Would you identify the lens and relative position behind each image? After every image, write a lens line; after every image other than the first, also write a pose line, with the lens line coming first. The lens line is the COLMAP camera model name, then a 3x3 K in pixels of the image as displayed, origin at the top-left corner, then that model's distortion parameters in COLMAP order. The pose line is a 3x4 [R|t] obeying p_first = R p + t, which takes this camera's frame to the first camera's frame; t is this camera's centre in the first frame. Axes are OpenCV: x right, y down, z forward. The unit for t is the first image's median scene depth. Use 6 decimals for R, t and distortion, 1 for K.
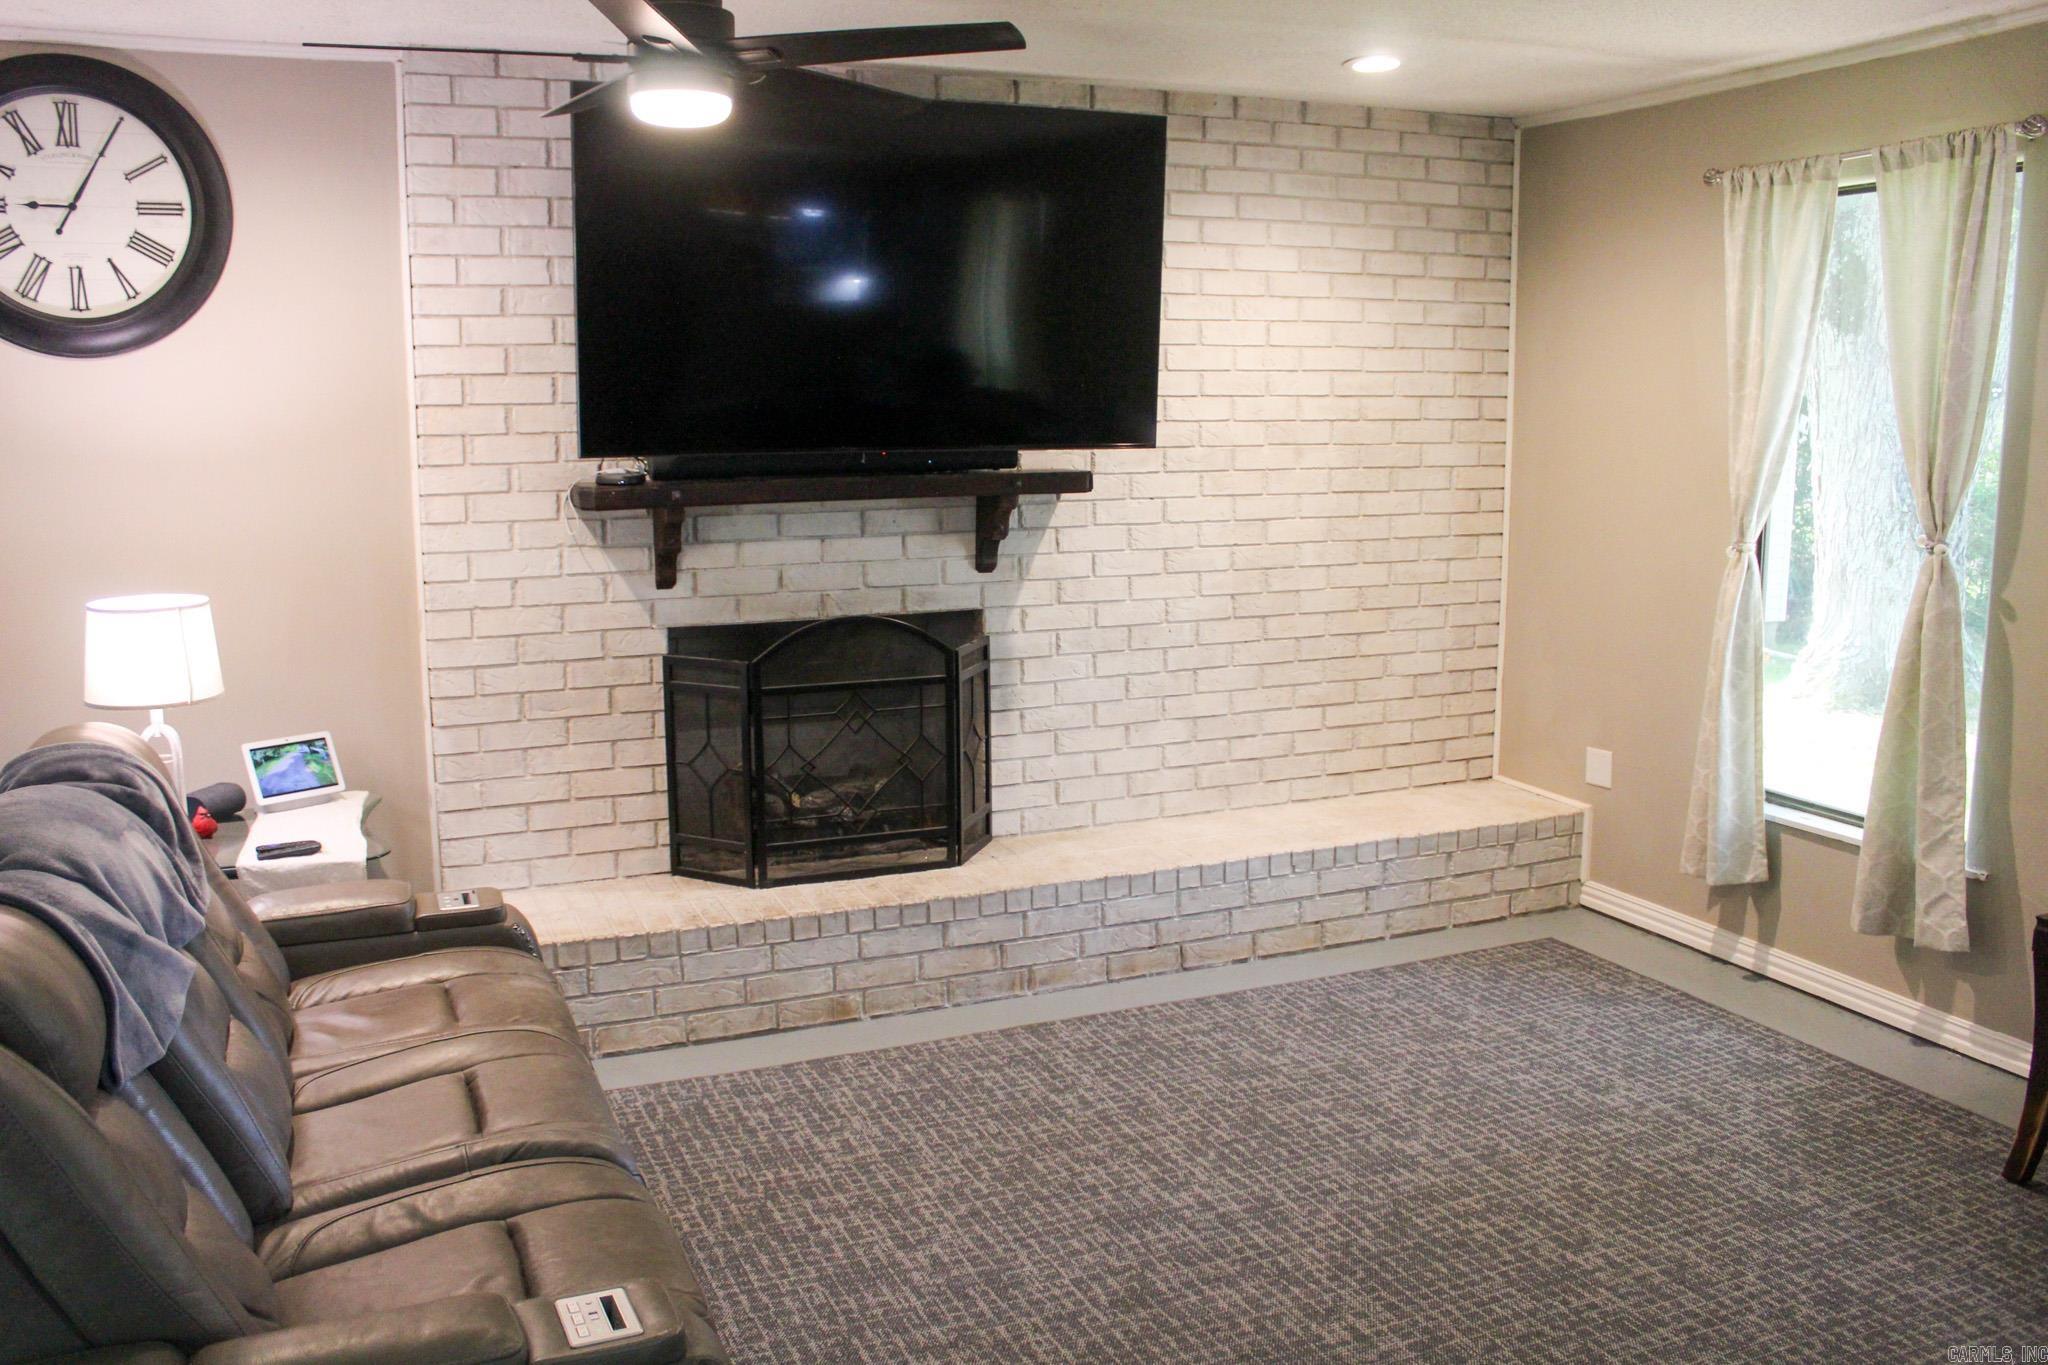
lens RADIAL K [[1705.7, 0, 1024.0], [0, 1705.7, 682.5], [0, 0, 1]] dist [-0.164237, 0.145629]
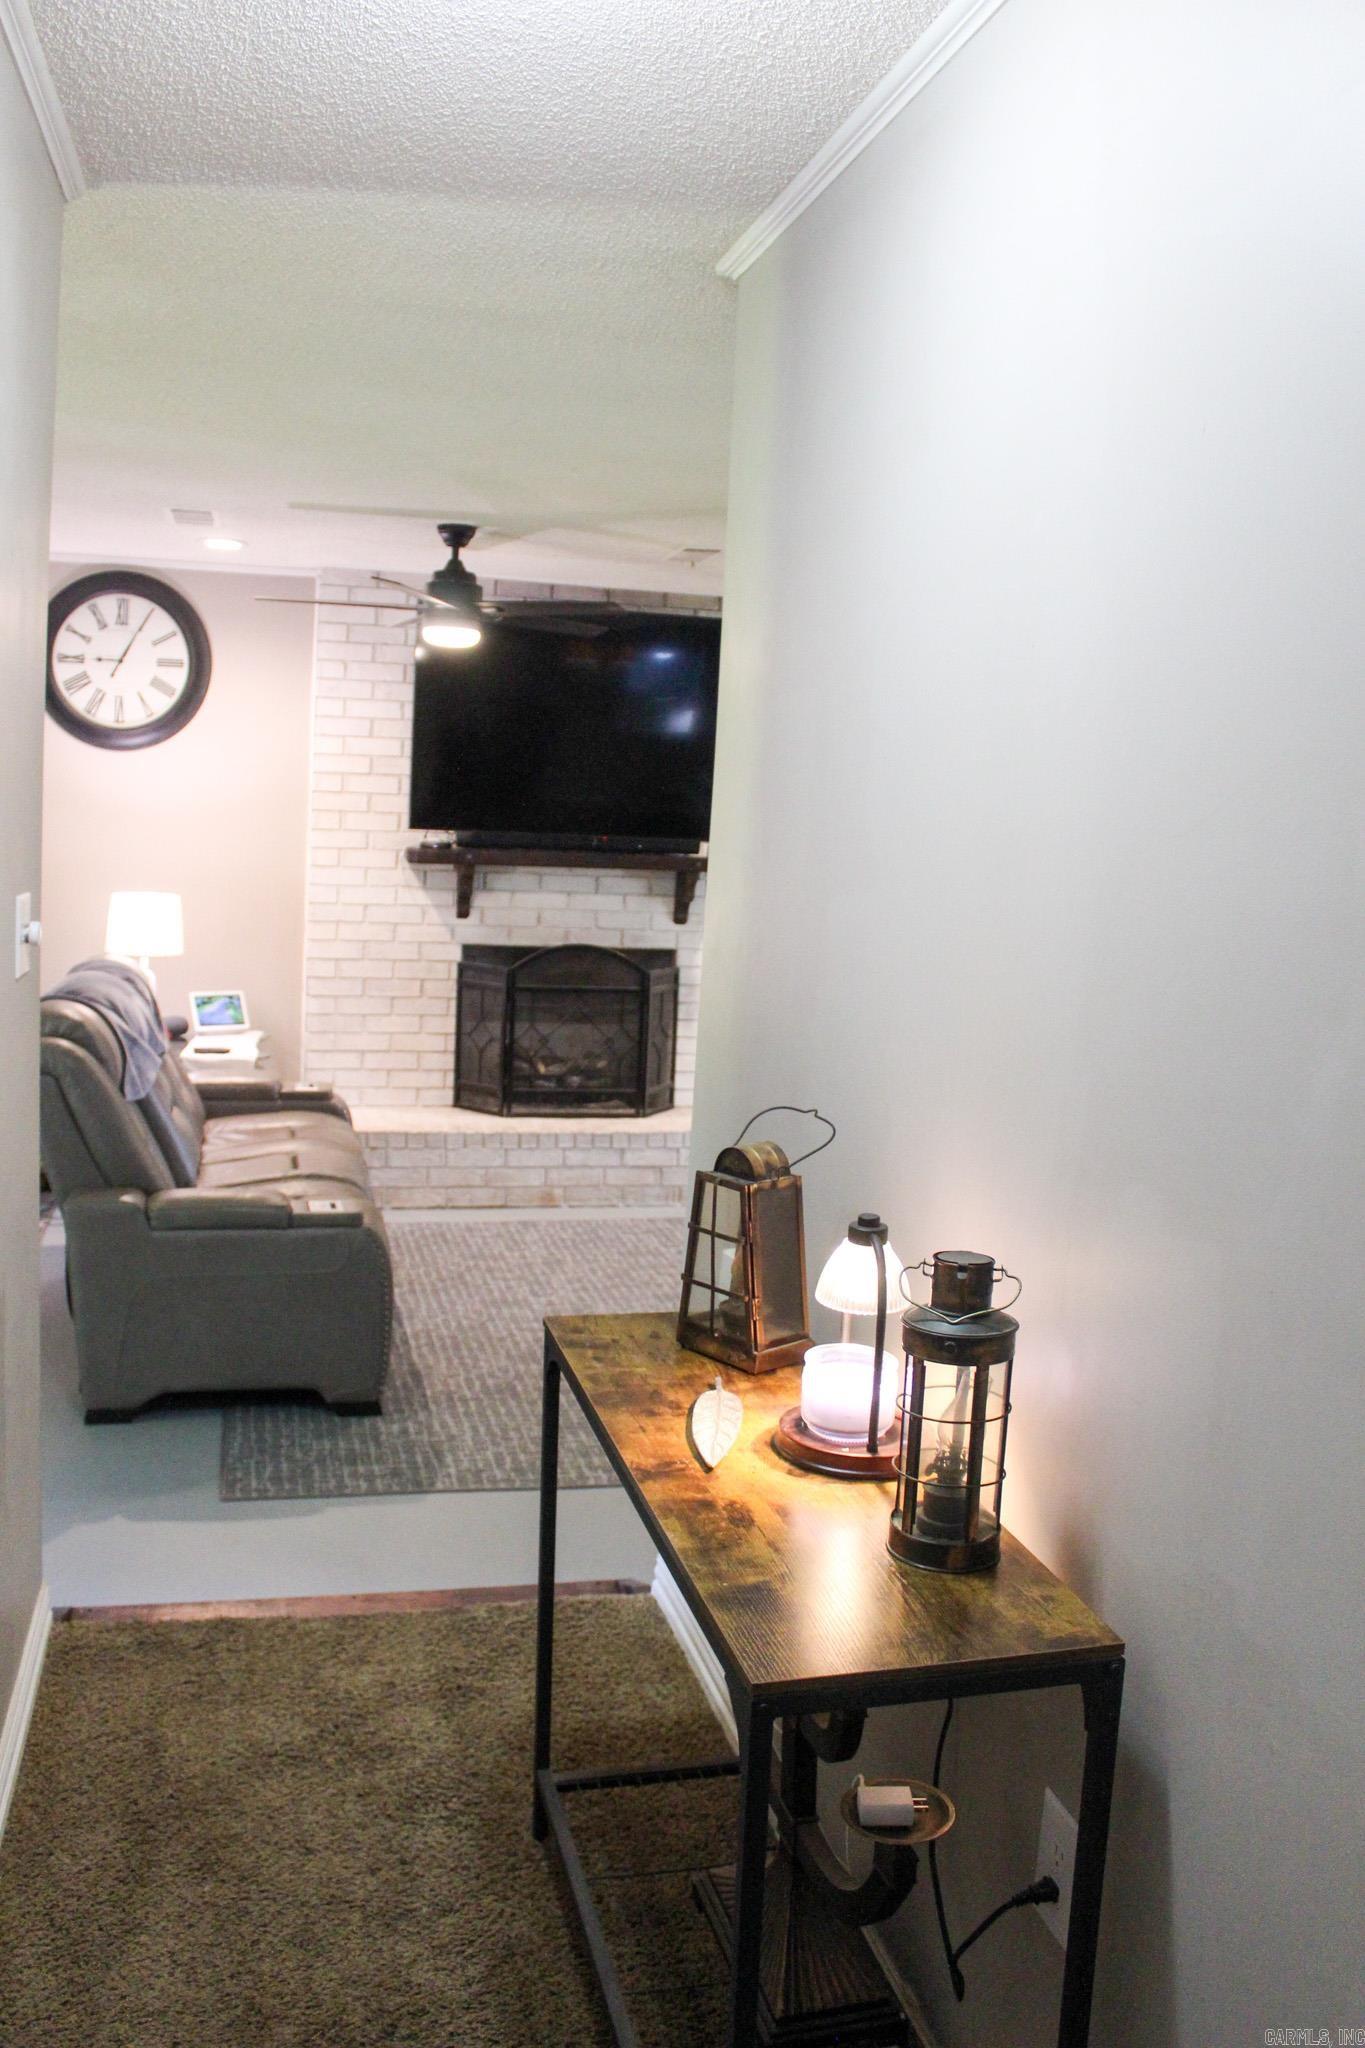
lens RADIAL K [[1695.0, 0, 712.1], [0, 1695.0, 1042.2], [0, 0, 1]] dist [-0.230581, 0.305063]
pose [[0.988519, 0.071677, -0.133015, 0.223962], [-0.076049, 0.996709, -0.028078, 0.082314], [0.130565, 0.037872, 0.990716, -0.480828]]
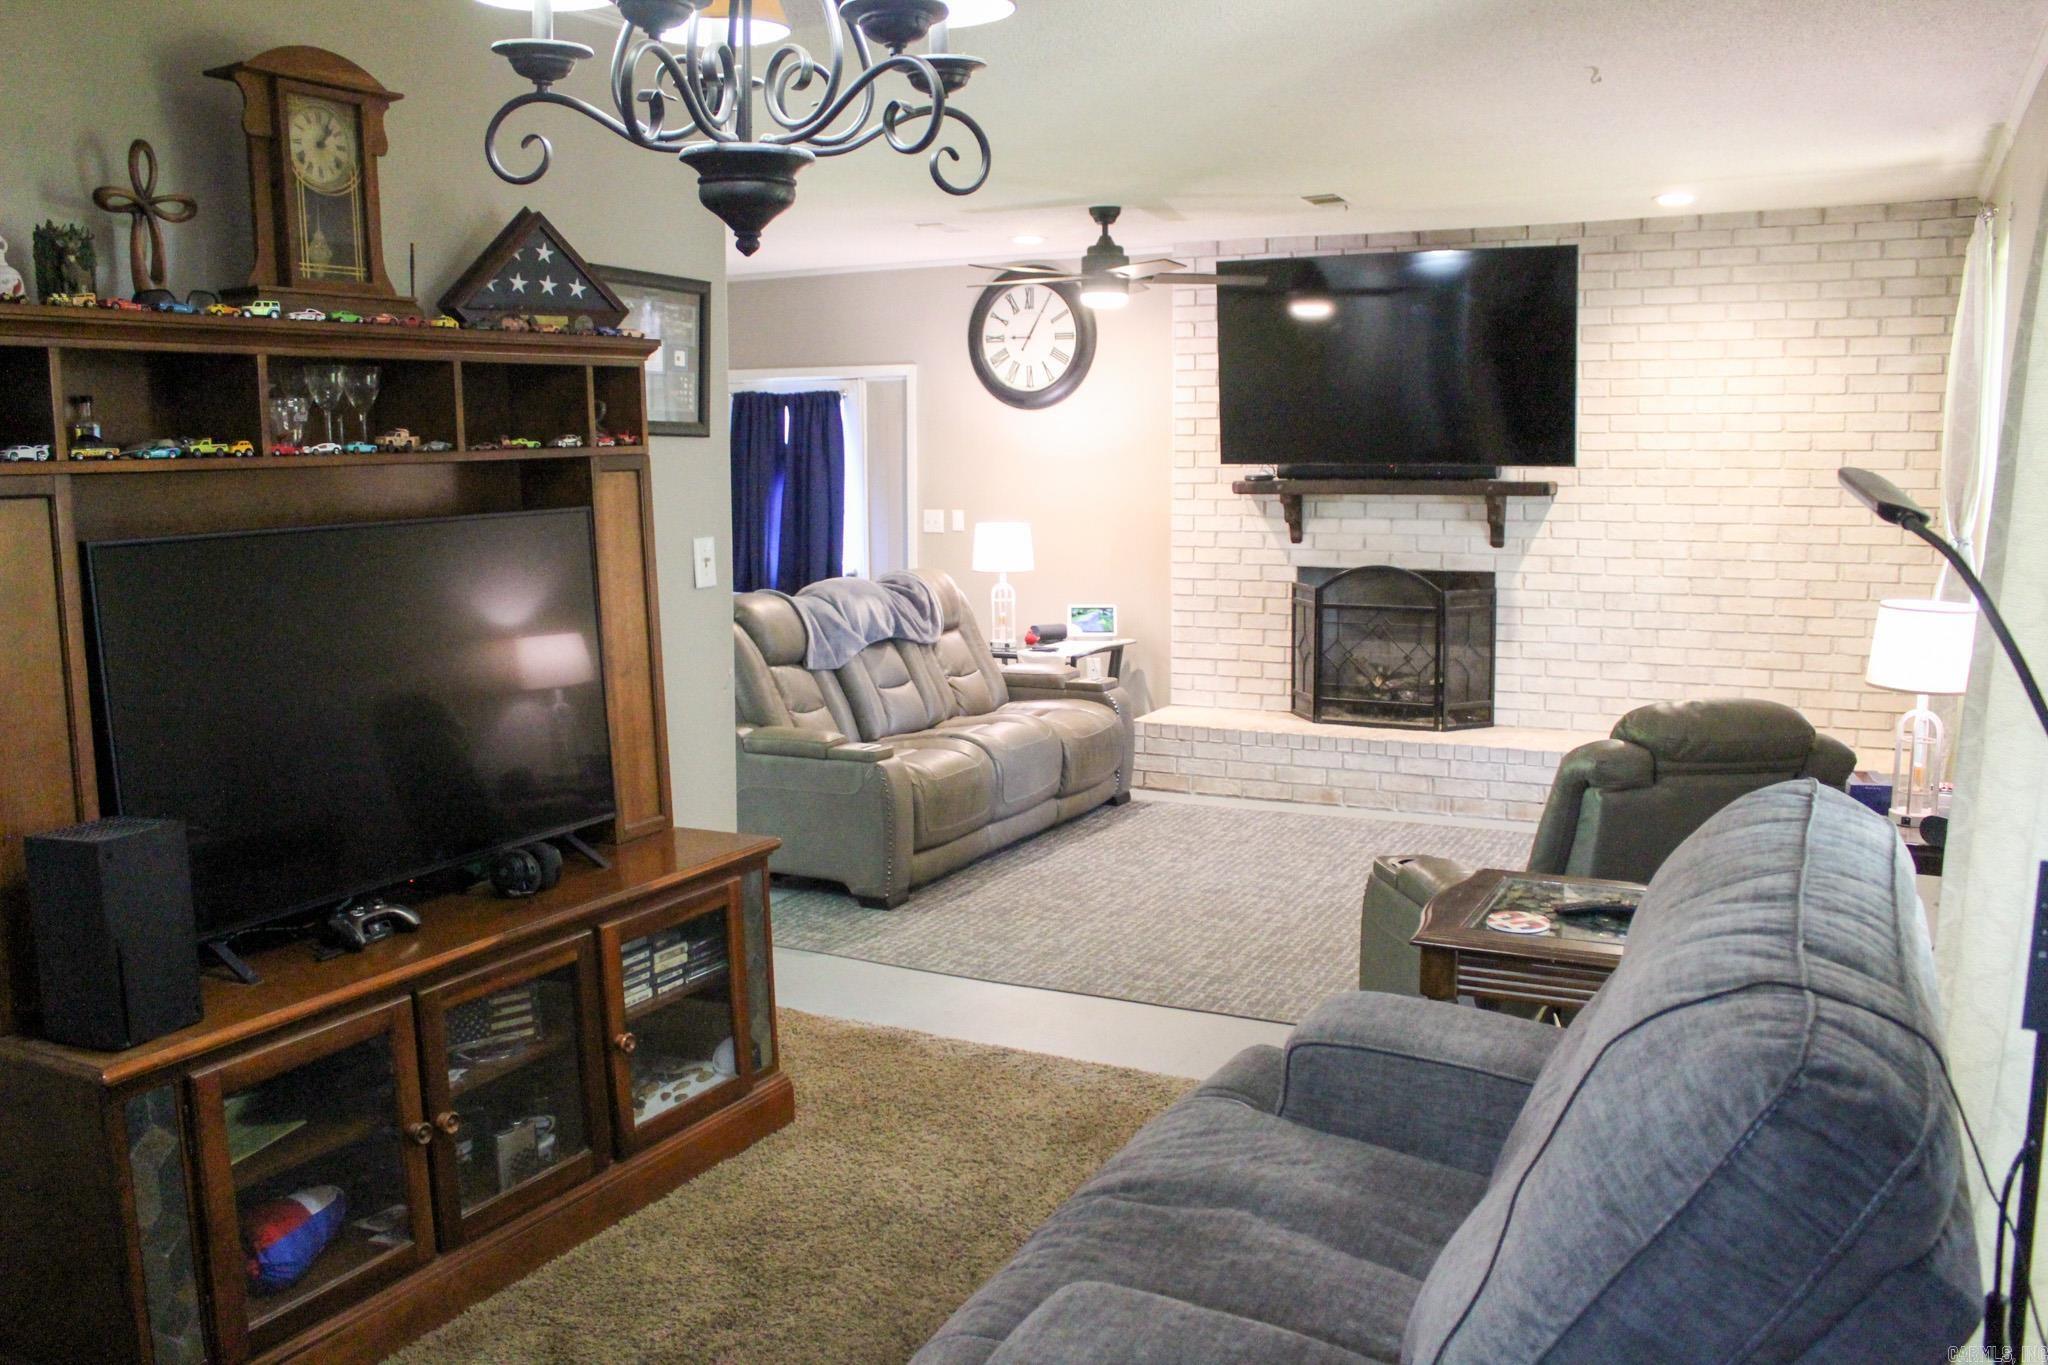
lens RADIAL K [[1705.7, 0, 1024.0], [0, 1705.7, 682.5], [0, 0, 1]] dist [-0.164237, 0.145629]
pose [[0.637310, 0.104271, -0.763520, 0.940262], [-0.120398, 0.992109, 0.034993, 0.057552], [0.761144, 0.069625, 0.644835, -0.305932]]
